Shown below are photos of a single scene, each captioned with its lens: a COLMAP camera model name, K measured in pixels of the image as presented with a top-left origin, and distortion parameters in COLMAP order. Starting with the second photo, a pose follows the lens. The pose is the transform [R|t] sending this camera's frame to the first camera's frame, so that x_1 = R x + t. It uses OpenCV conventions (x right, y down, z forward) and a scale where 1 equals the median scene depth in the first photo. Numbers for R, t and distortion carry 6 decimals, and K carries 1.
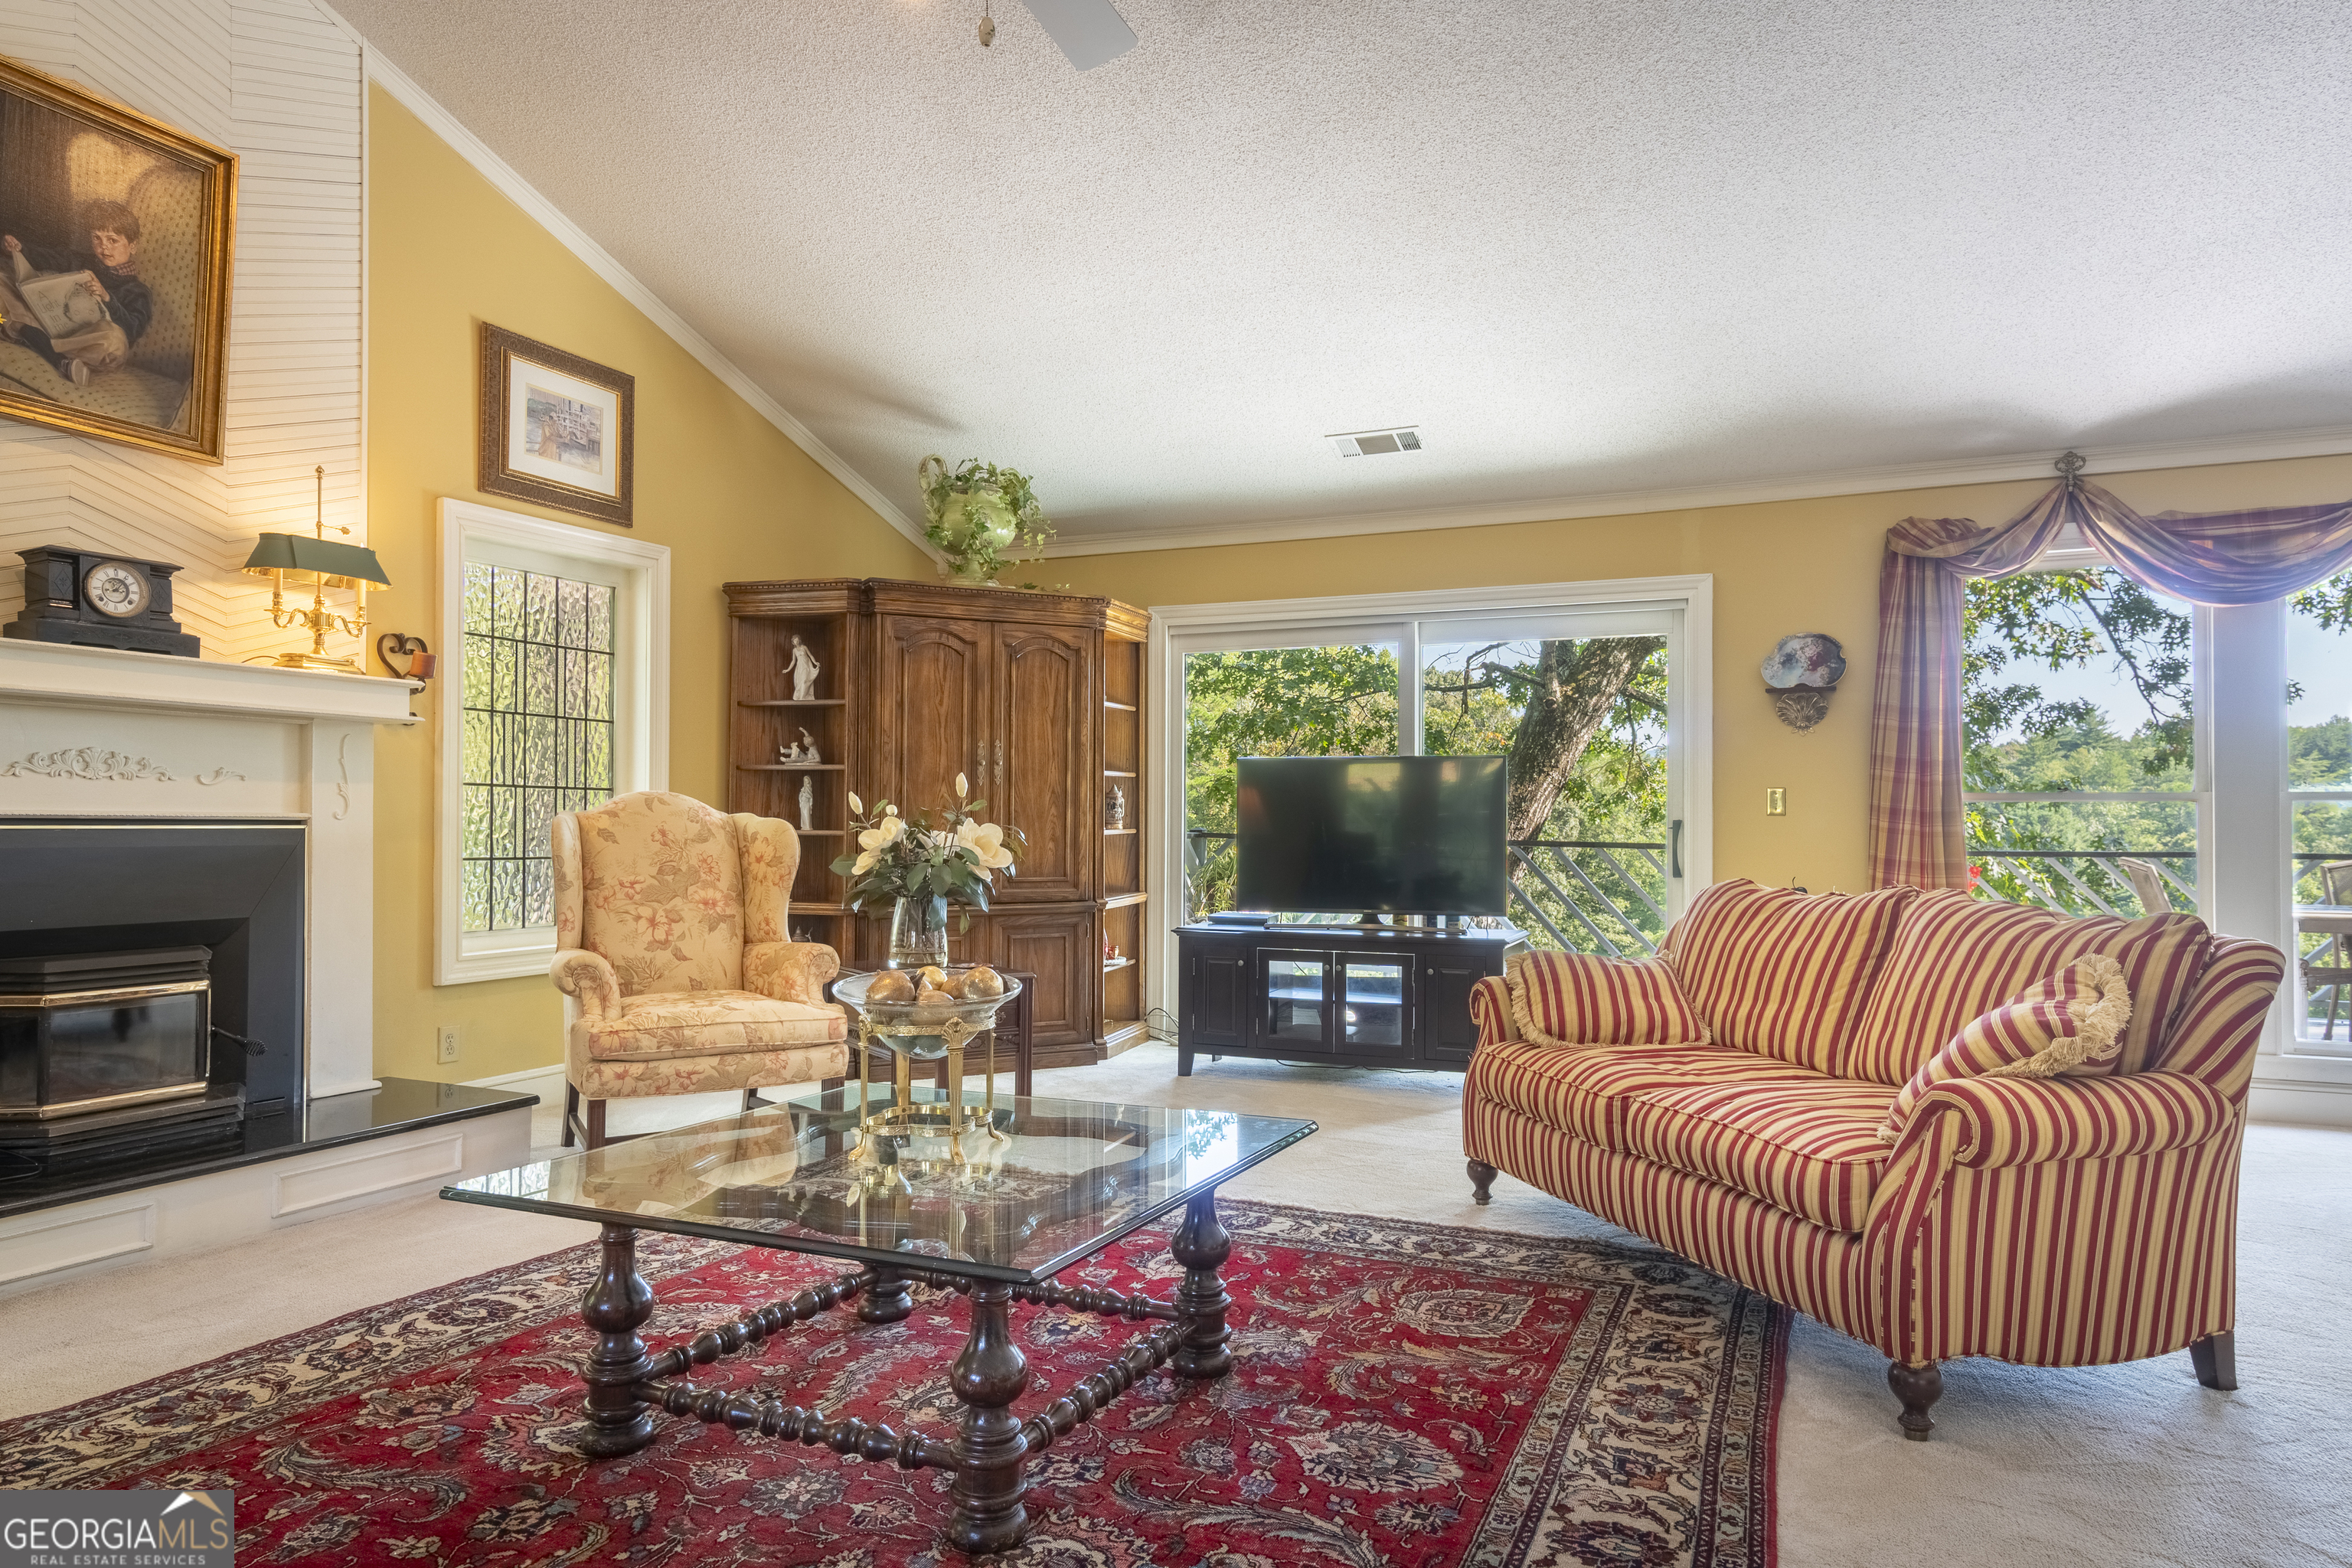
lens RADIAL K [[1476.3, 0, 1181.9], [0, 1476.3, 791.2], [0, 0, 1]] dist [0.000464, 0.001828]
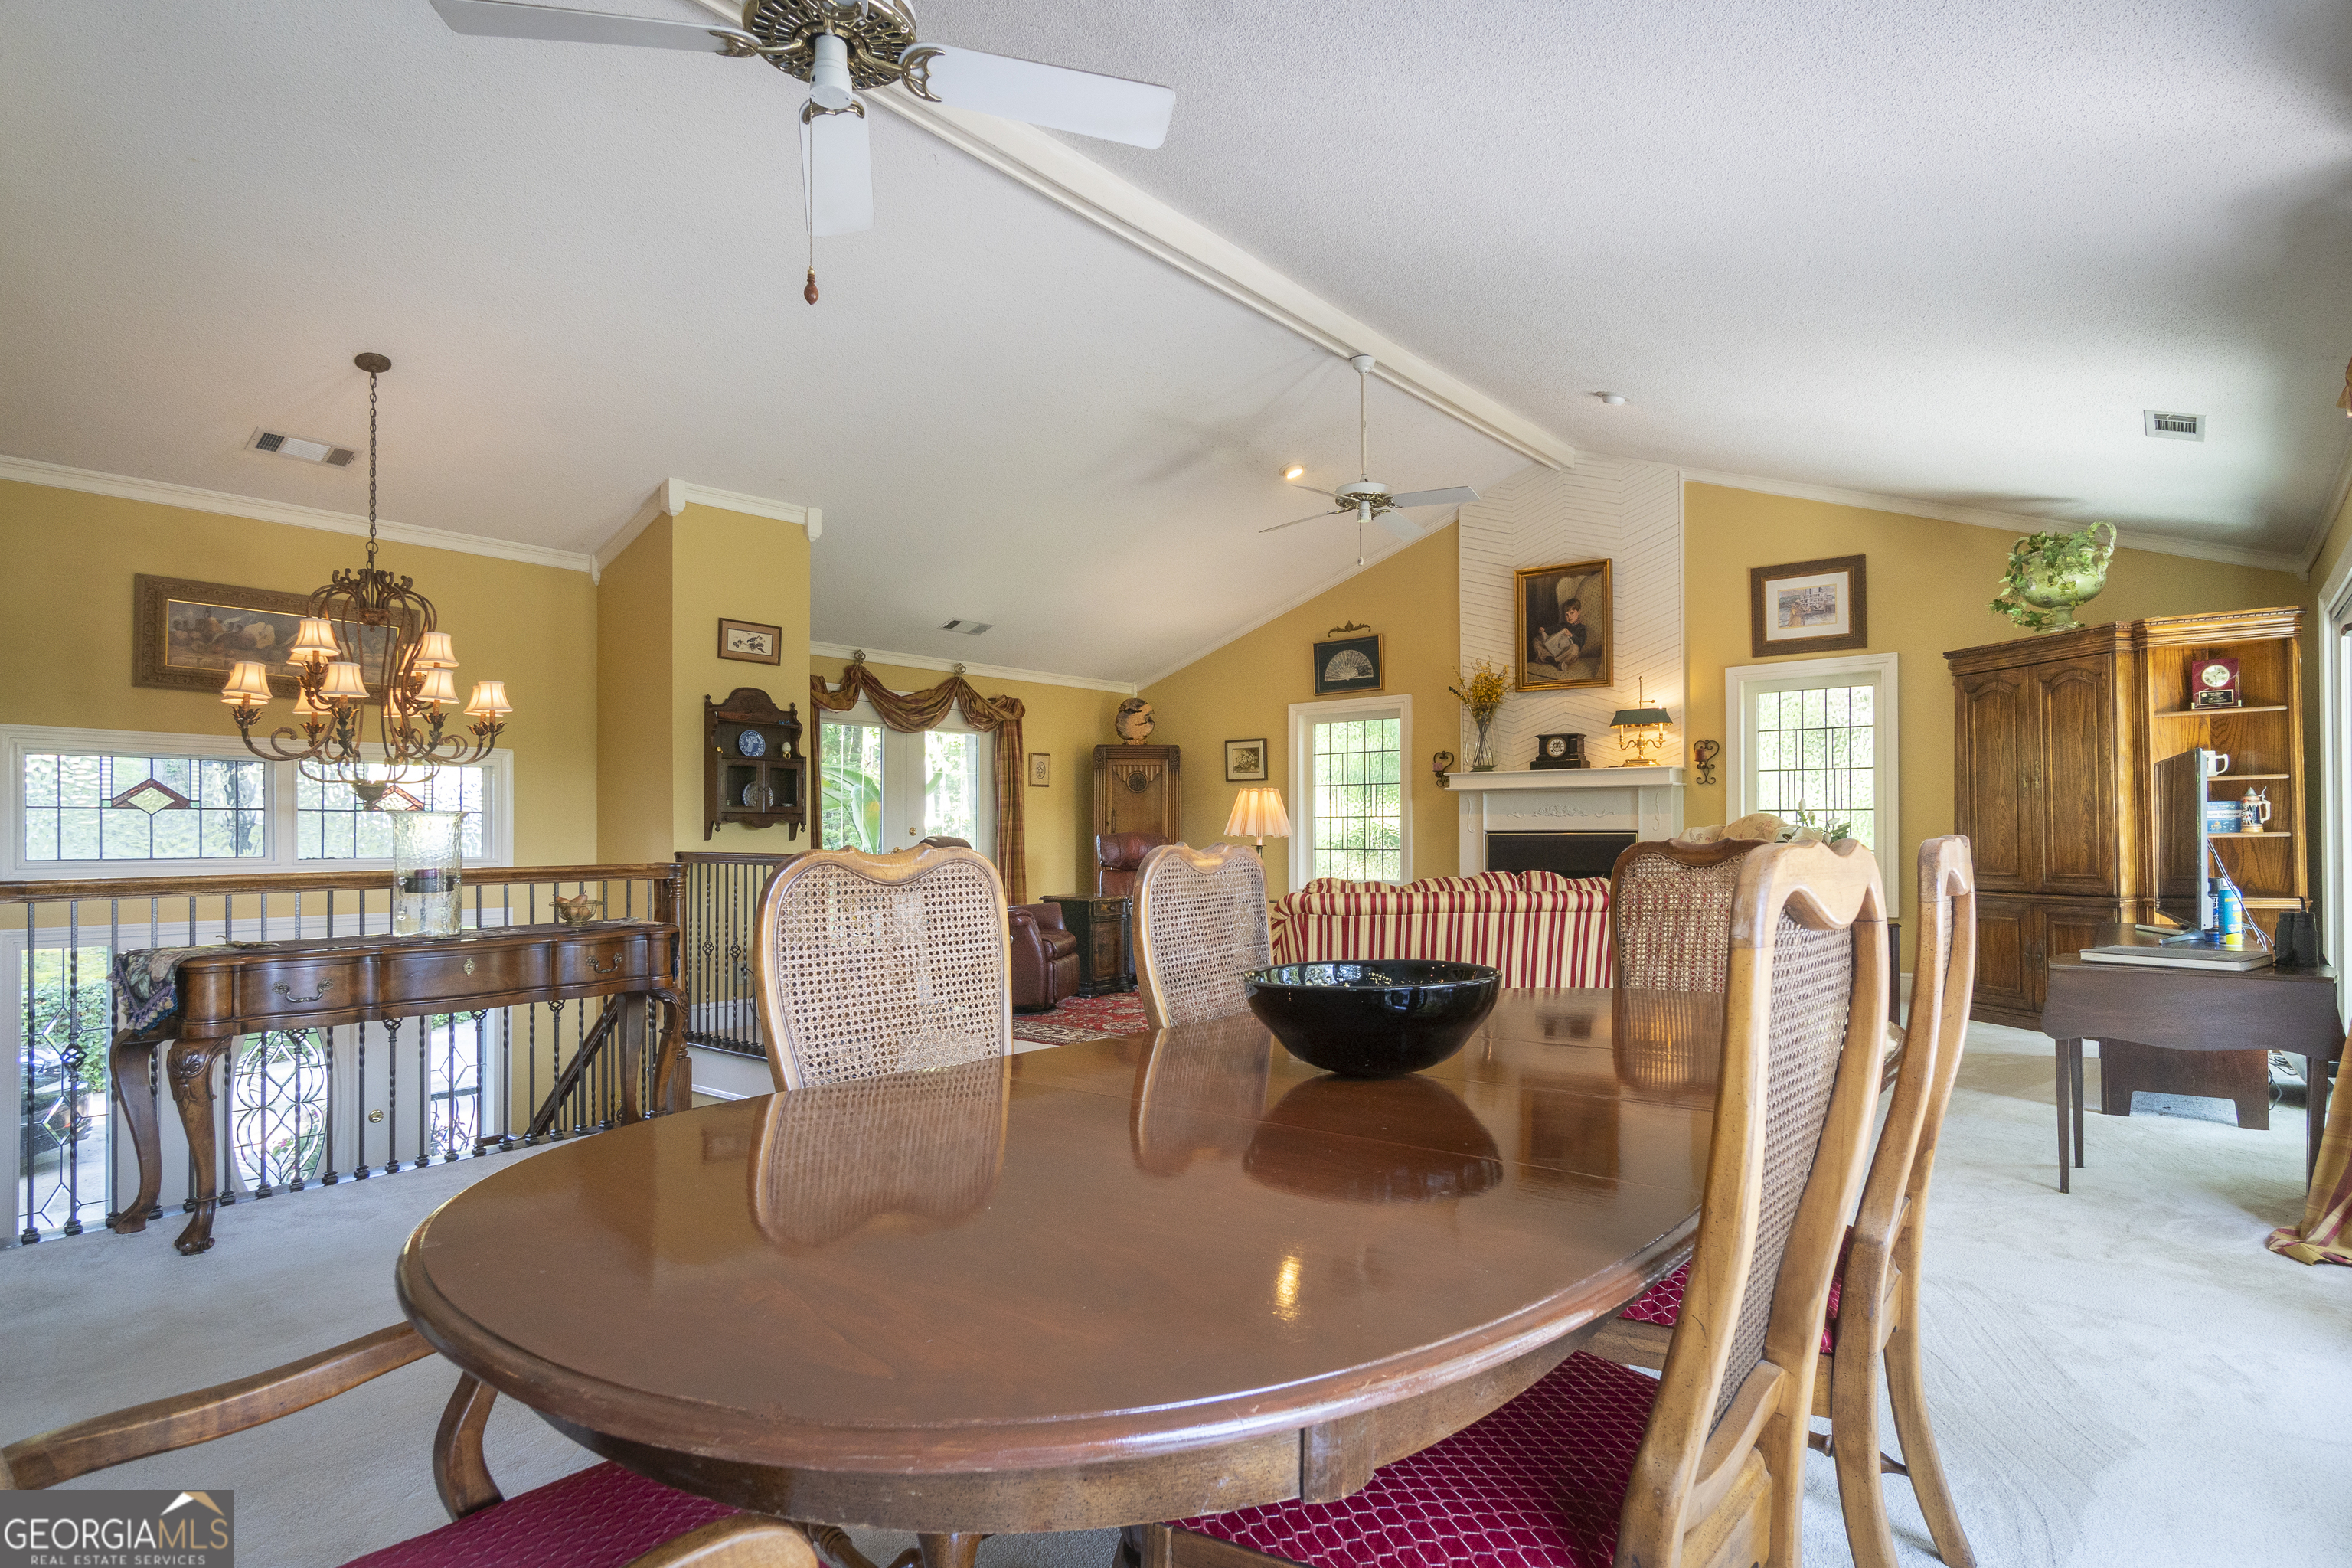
lens RADIAL K [[1240.2, 0, 1223.1], [0, 1240.2, 819.7], [0, 0, 1]] dist [-0.020460, -0.000486]
pose [[-0.228594, -0.012892, -0.973436, 1.291813], [0.026400, 0.999462, -0.019436, 0.020824], [0.973164, -0.030142, -0.228131, 0.721382]]
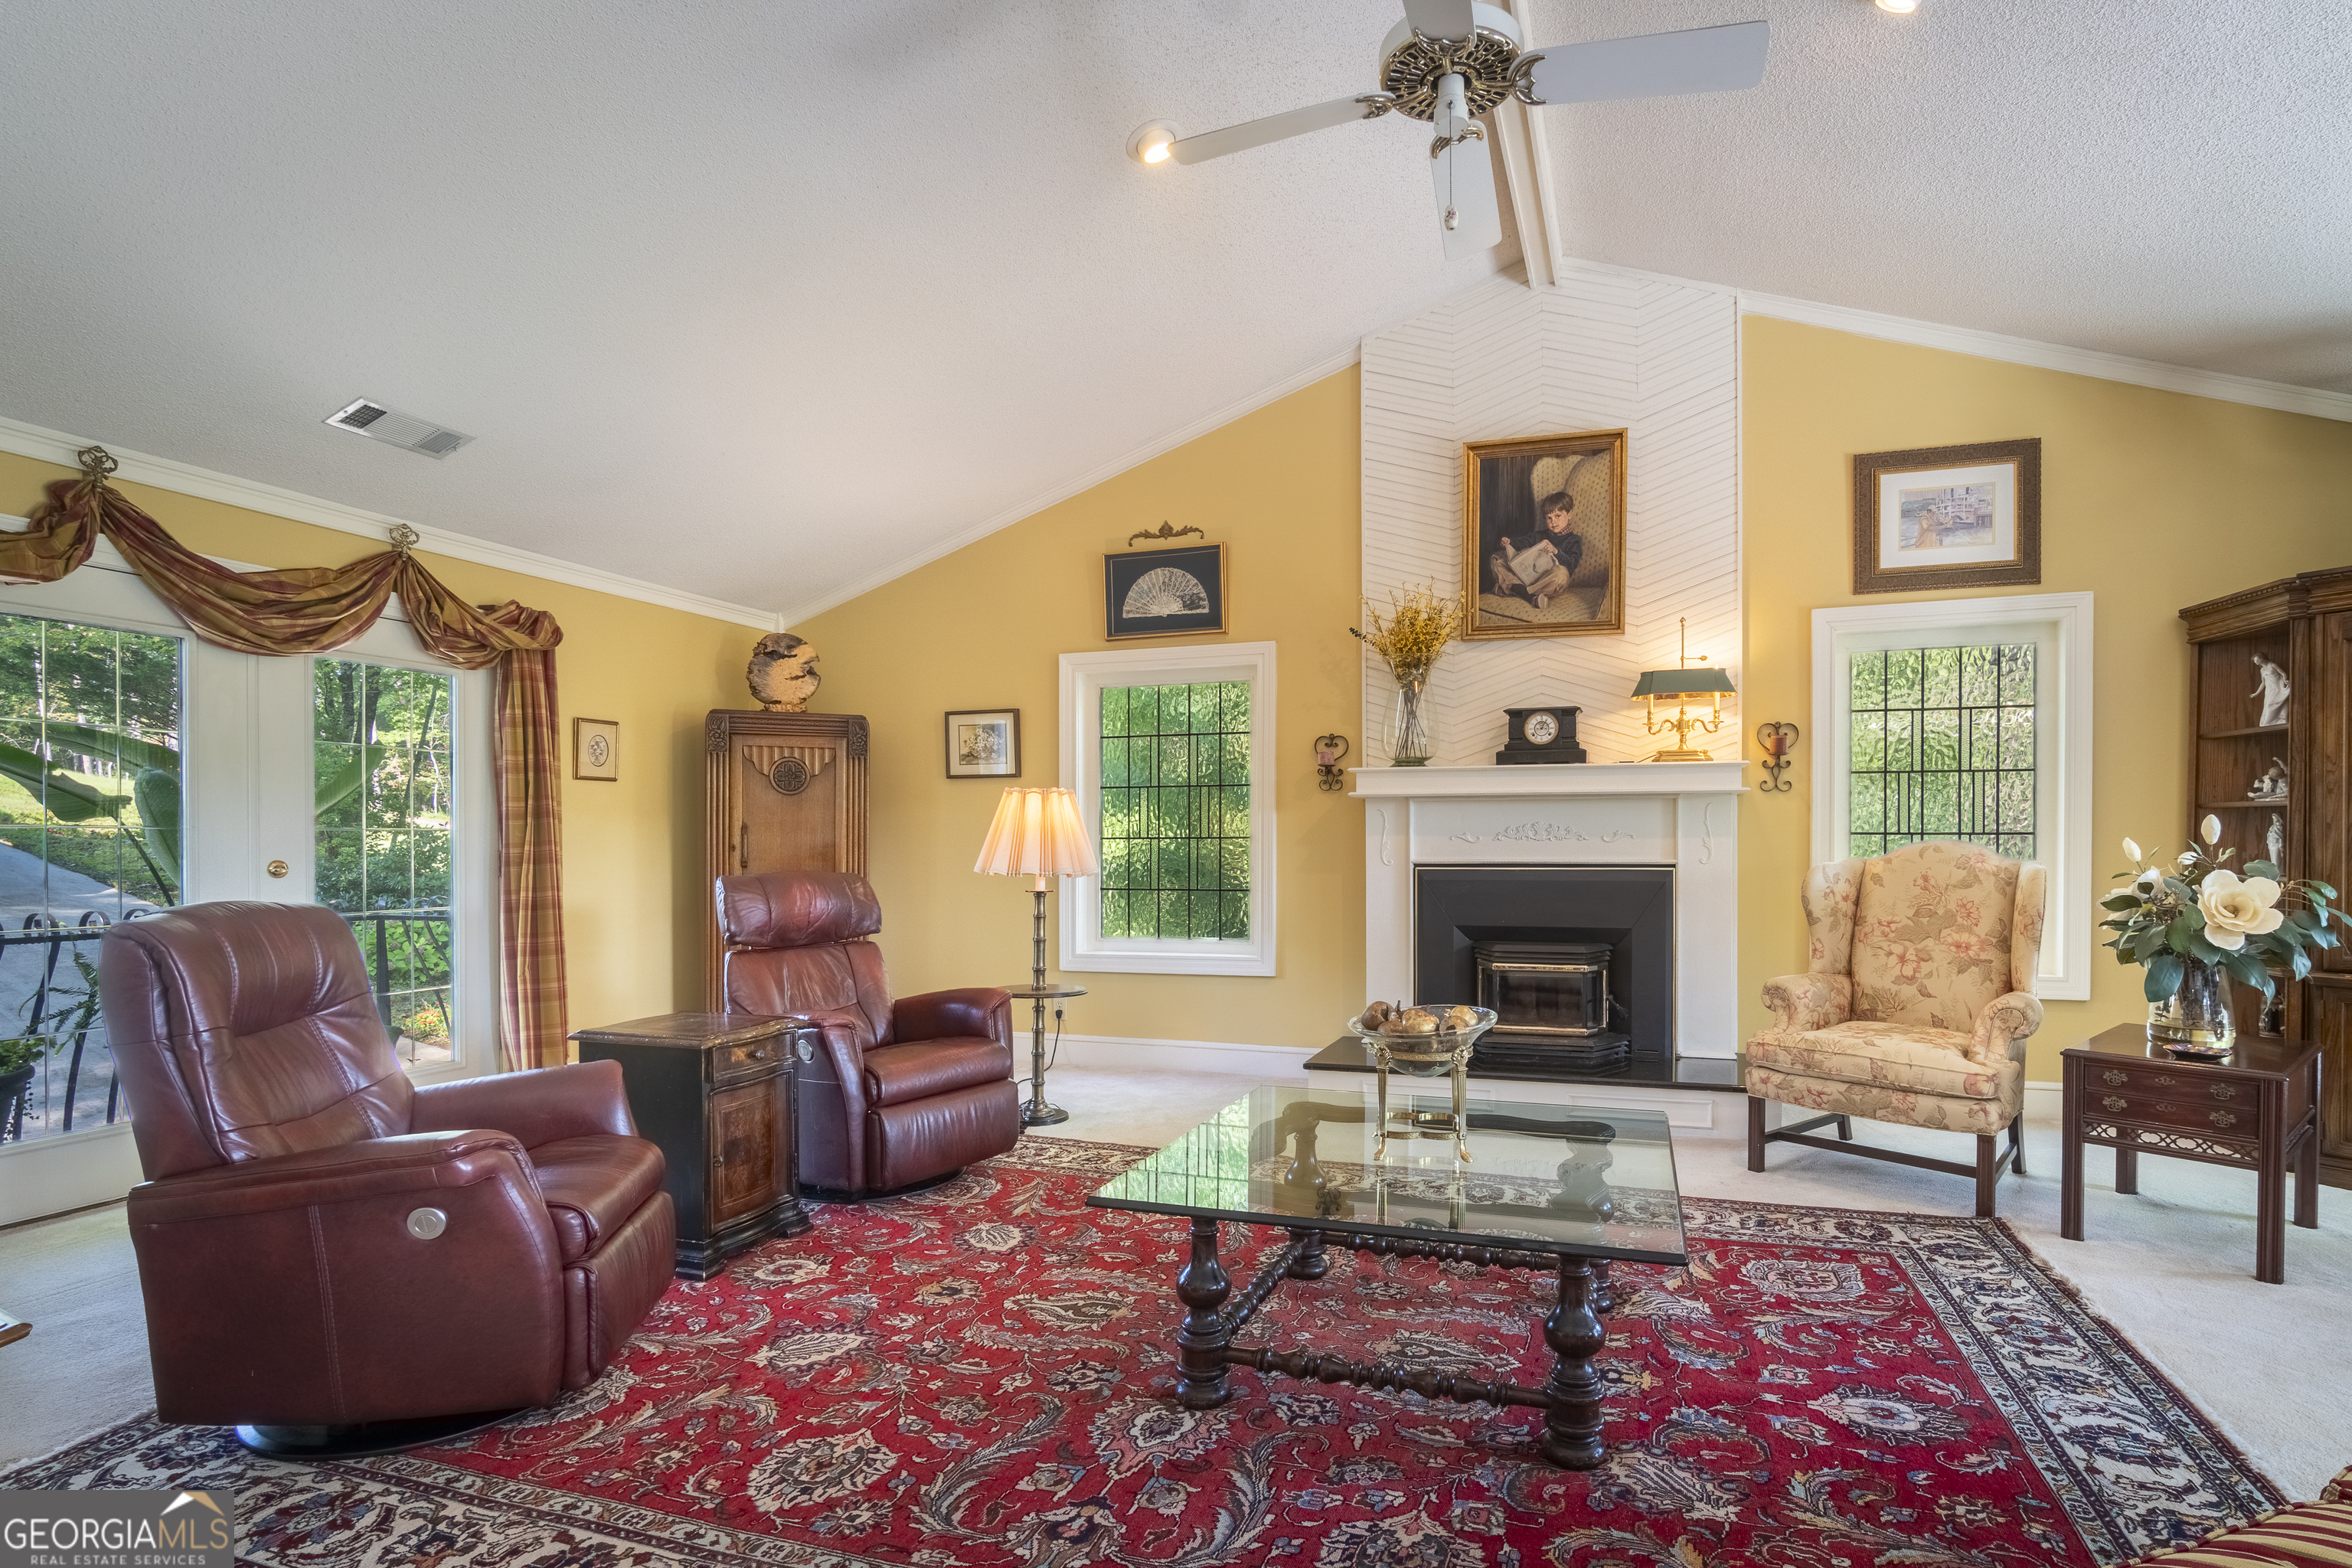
lens RADIAL K [[1156.7, 0, 1284.5], [0, 1156.7, 849.1], [0, 0, 1]] dist [-0.003237, 0.000218]
pose [[0.133227, 0.003069, -0.991081, 0.430261], [0.027128, 0.999609, 0.006742, -0.011938], [0.990714, -0.027784, 0.133092, 0.416045]]
